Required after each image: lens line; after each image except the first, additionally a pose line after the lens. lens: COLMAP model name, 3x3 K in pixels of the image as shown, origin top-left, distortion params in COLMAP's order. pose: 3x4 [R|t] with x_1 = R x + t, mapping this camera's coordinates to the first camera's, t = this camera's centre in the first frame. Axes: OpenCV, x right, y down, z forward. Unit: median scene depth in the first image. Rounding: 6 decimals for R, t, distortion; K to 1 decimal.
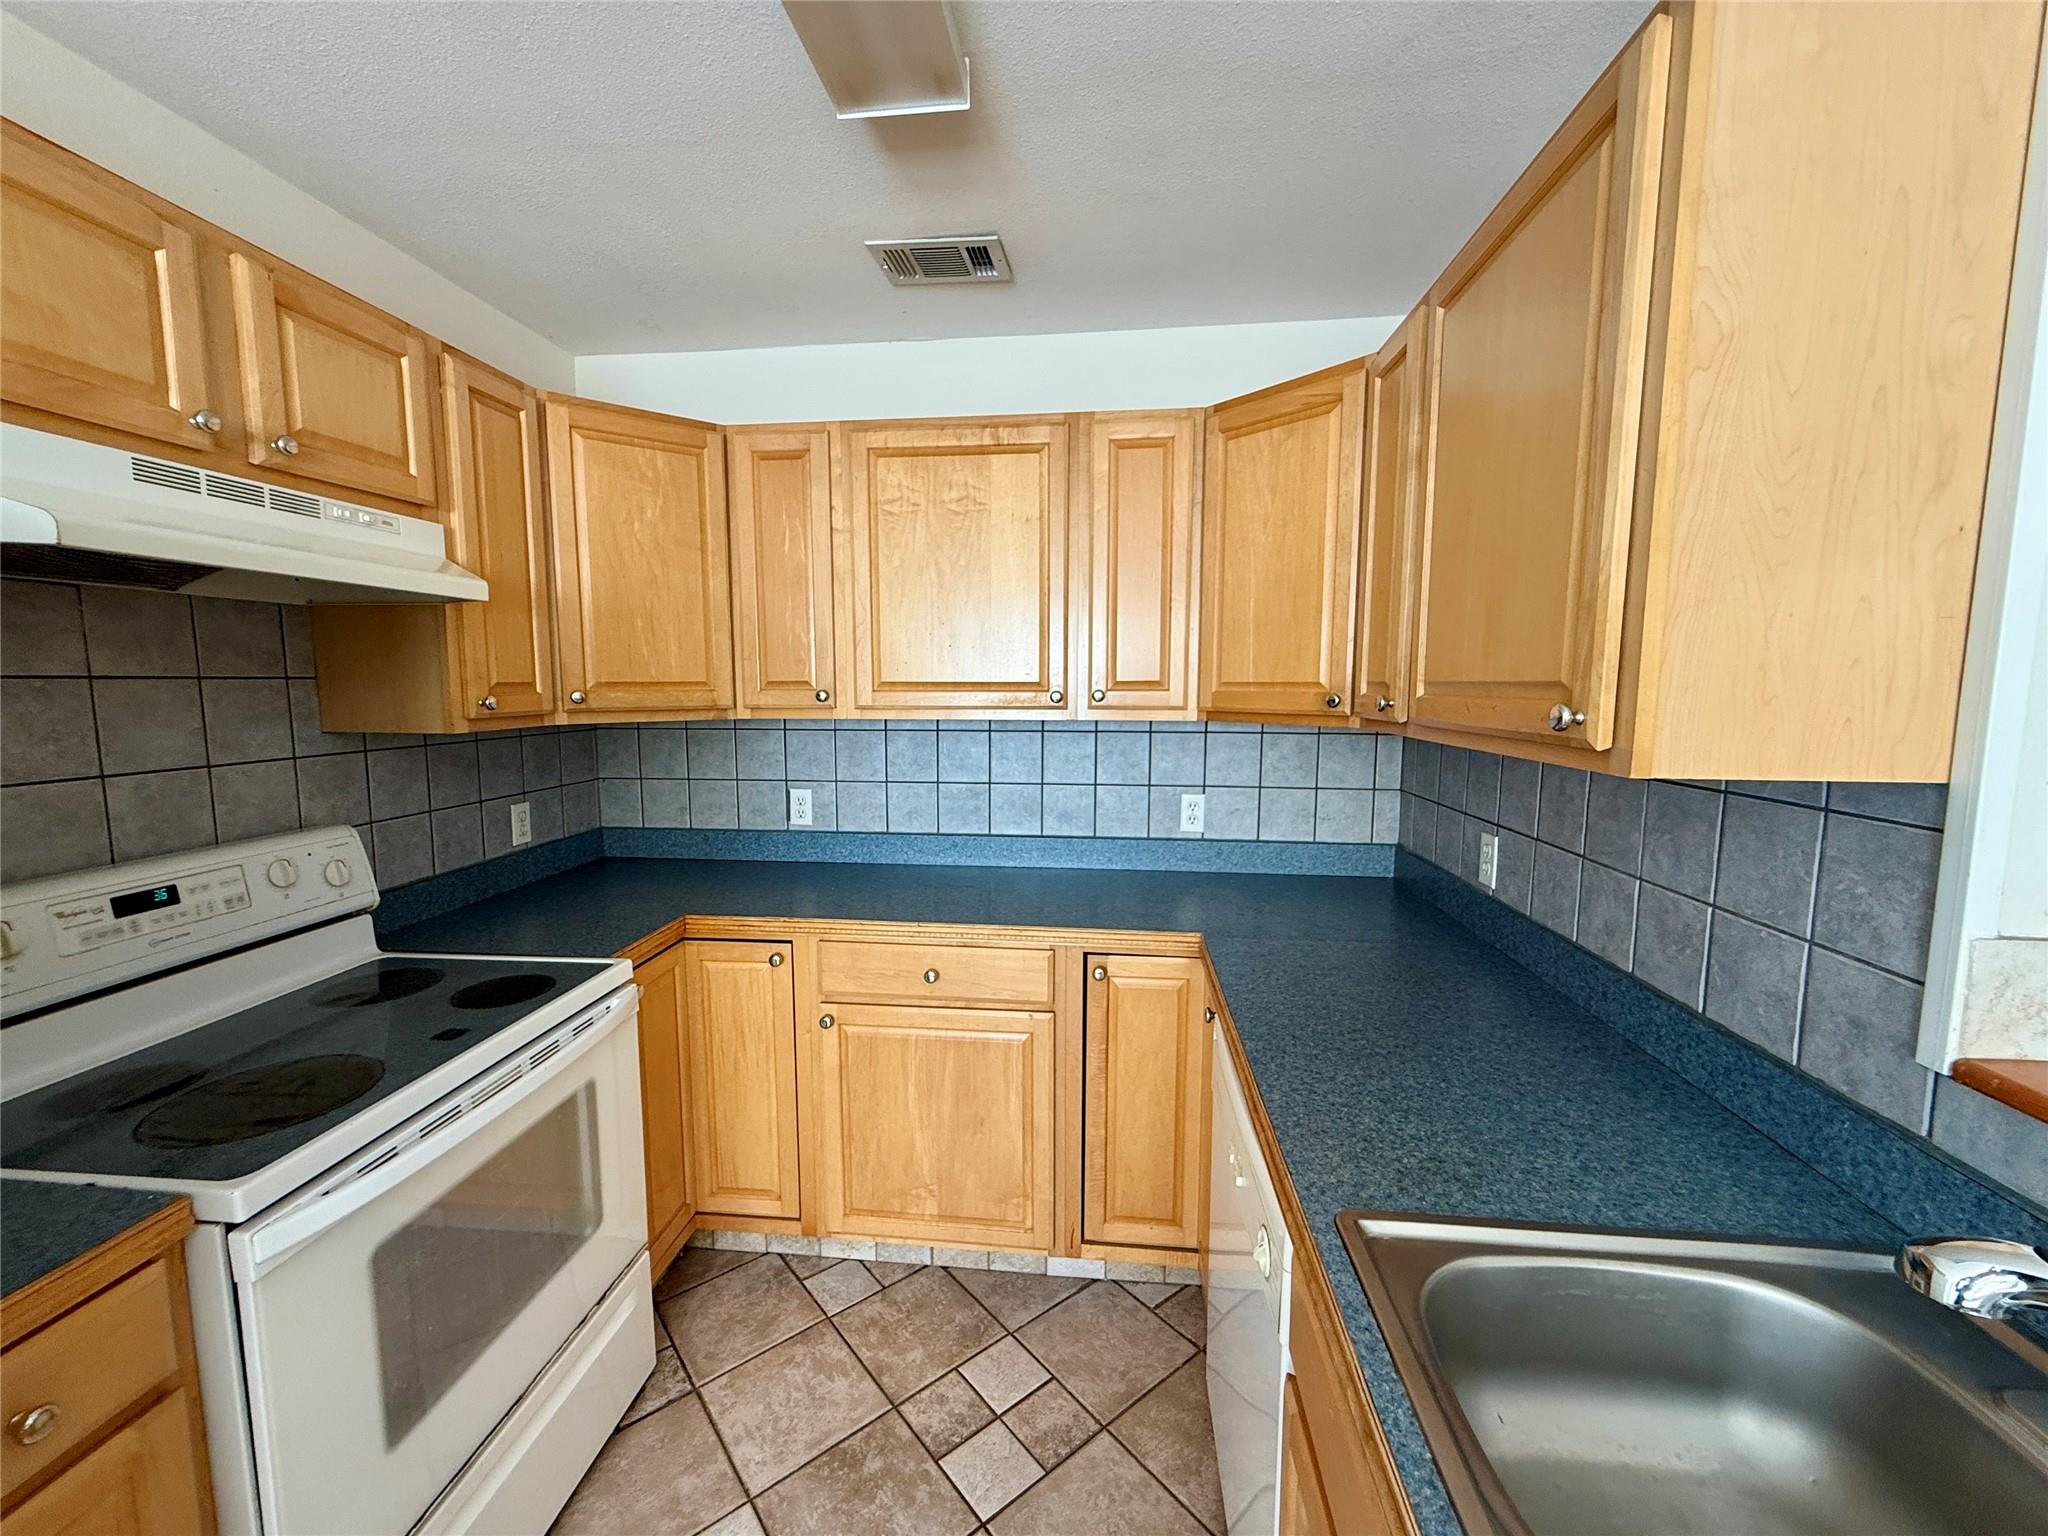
lens RADIAL K [[816.6, 0, 1018.3], [0, 816.6, 768.8], [0, 0, 1]] dist [-0.001836, 0.000401]
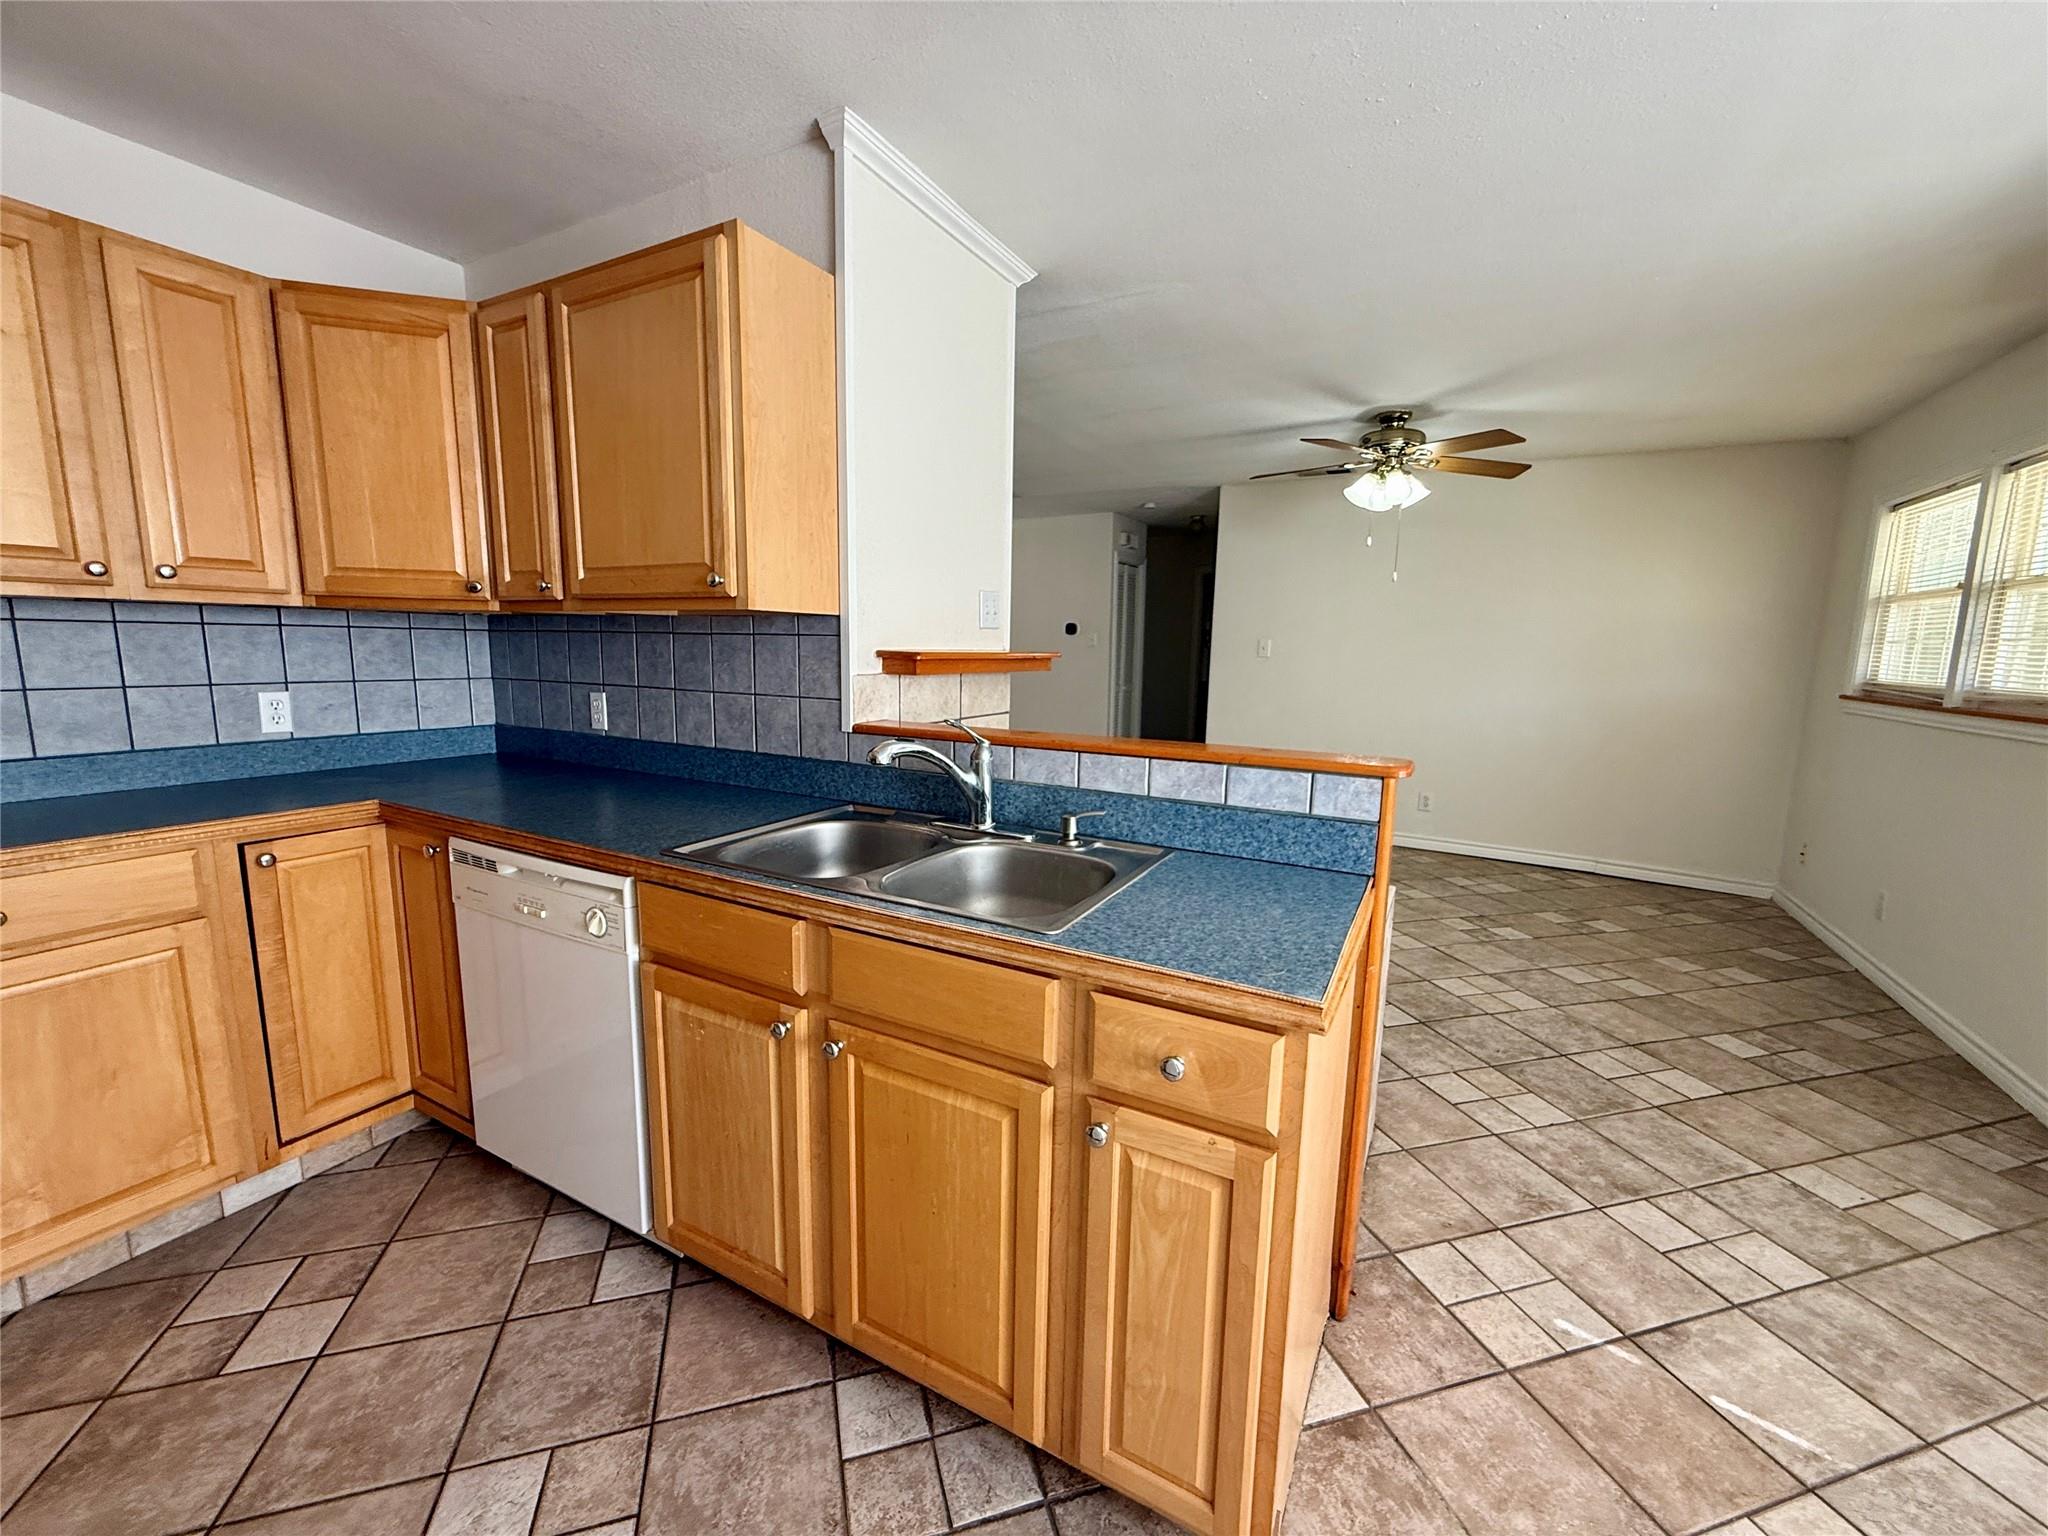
lens RADIAL K [[816.6, 0, 1015.5], [0, 816.6, 768.9], [0, 0, 1]] dist [-0.001836, 0.000401]
pose [[0.380519, -0.134552, 0.914932, -0.418776], [0.079865, 0.990444, 0.112441, 0.103223], [-0.921318, 0.030285, 0.387628, -0.186614]]
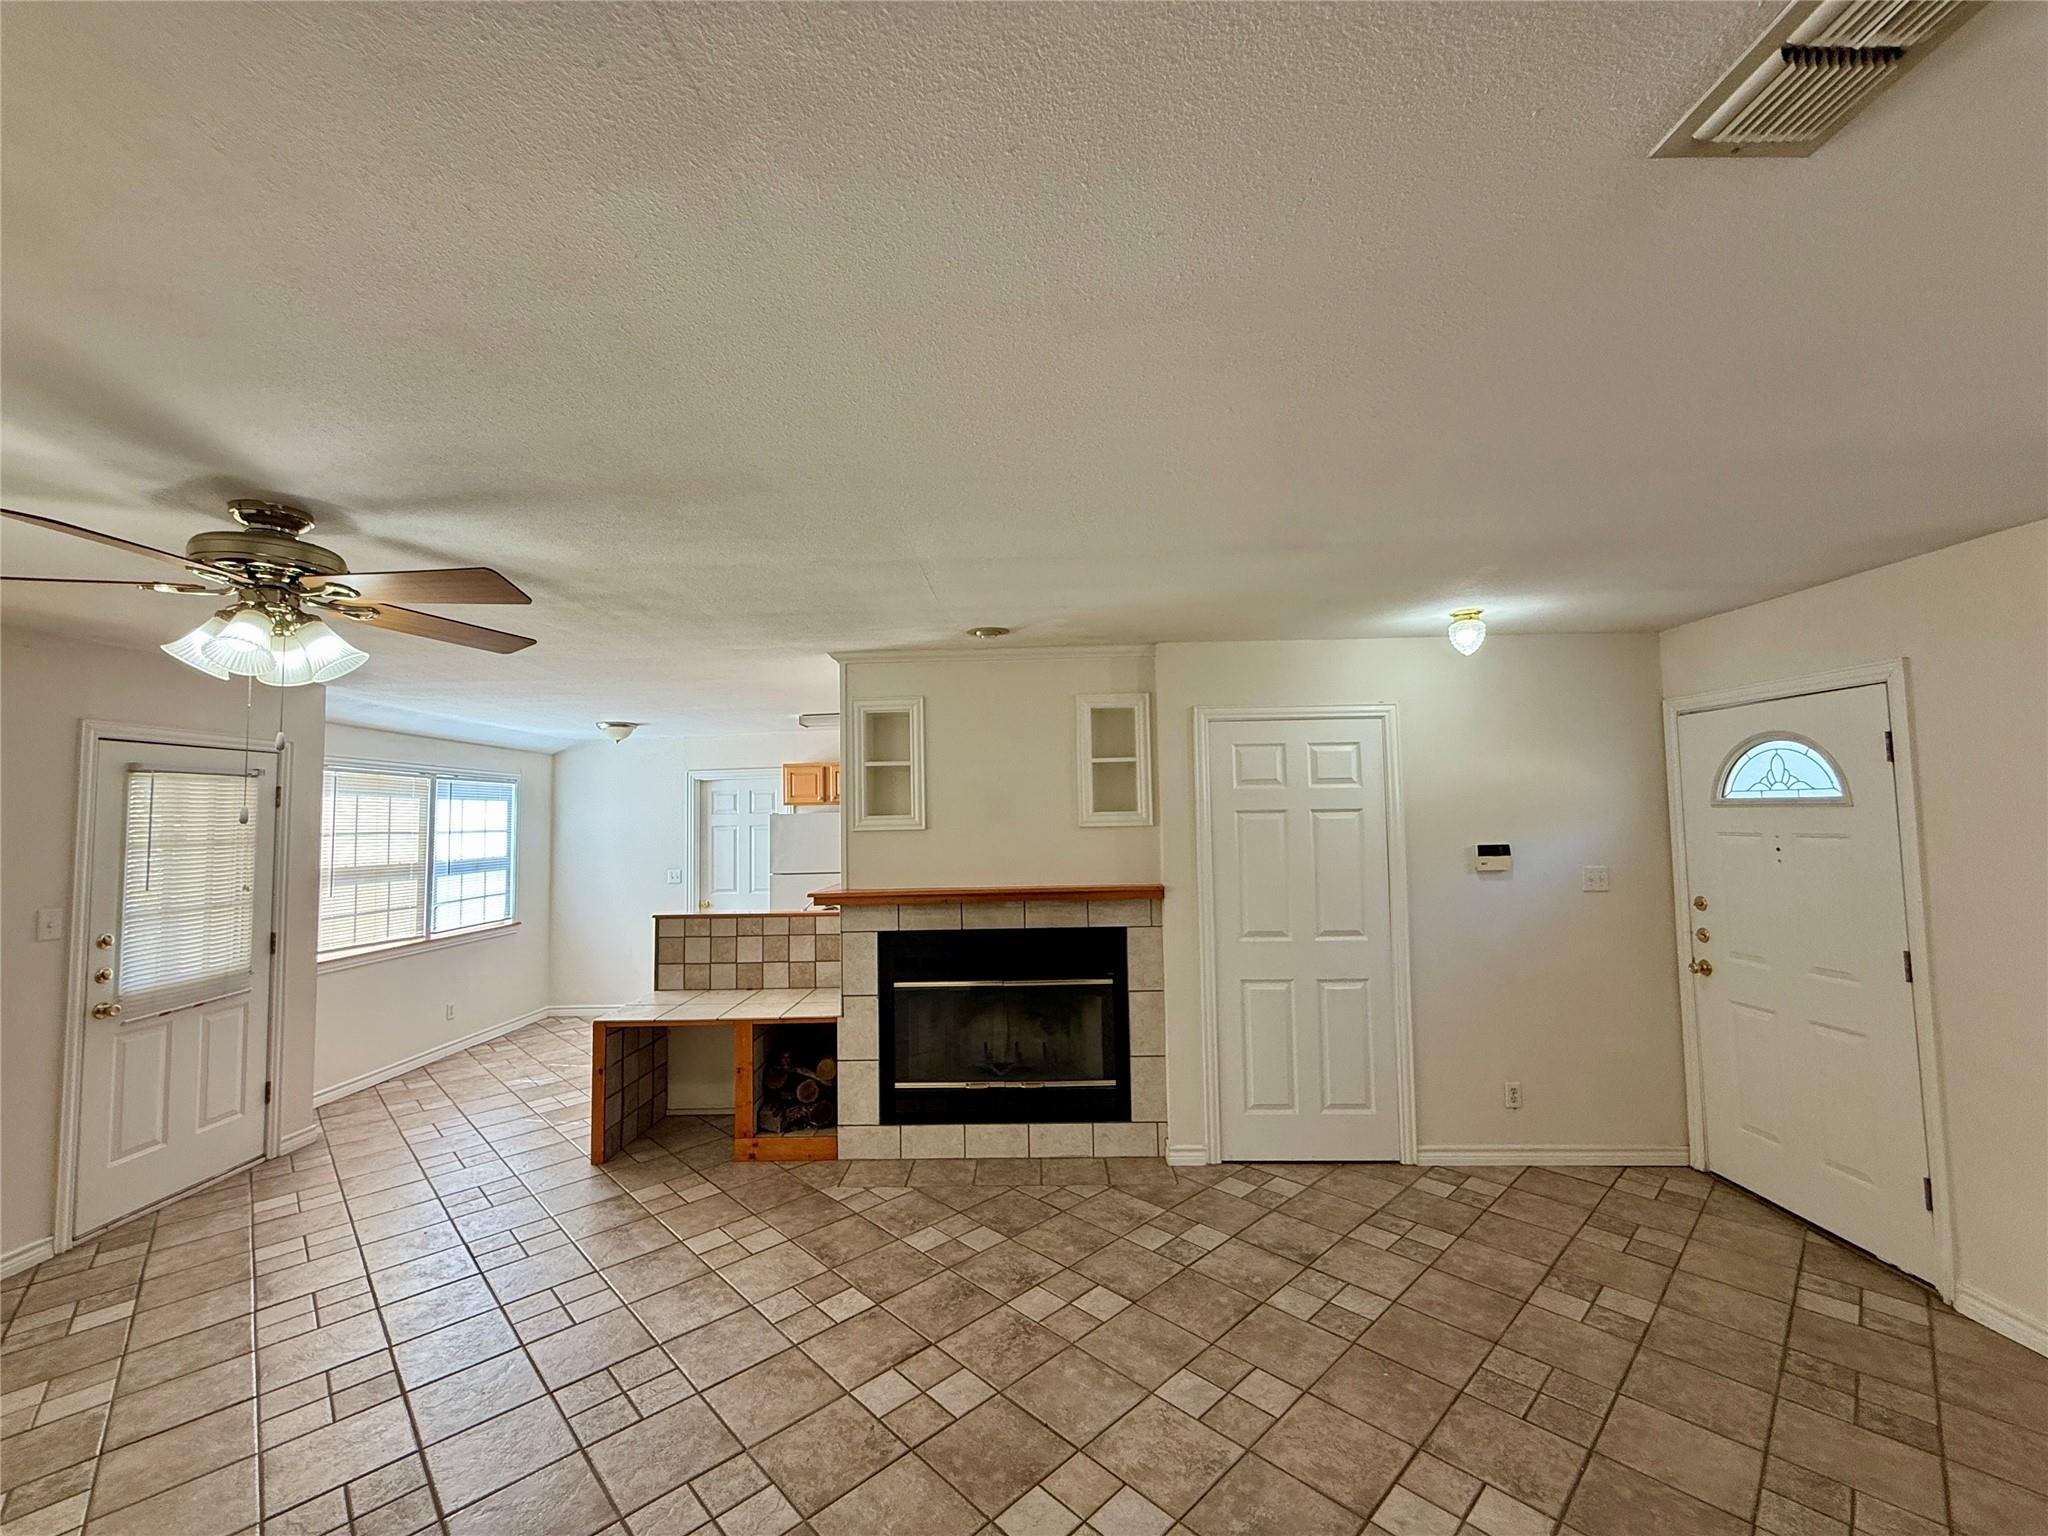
lens RADIAL K [[816.6, 0, 1014.8], [0, 816.6, 769.9], [0, 0, 1]] dist [-0.001836, 0.000401]
pose [[0.082586, -0.062664, -0.994612, 3.028535], [-0.086743, 0.993781, -0.069814, -0.140606], [0.992802, 0.092041, 0.076637, 0.620220]]
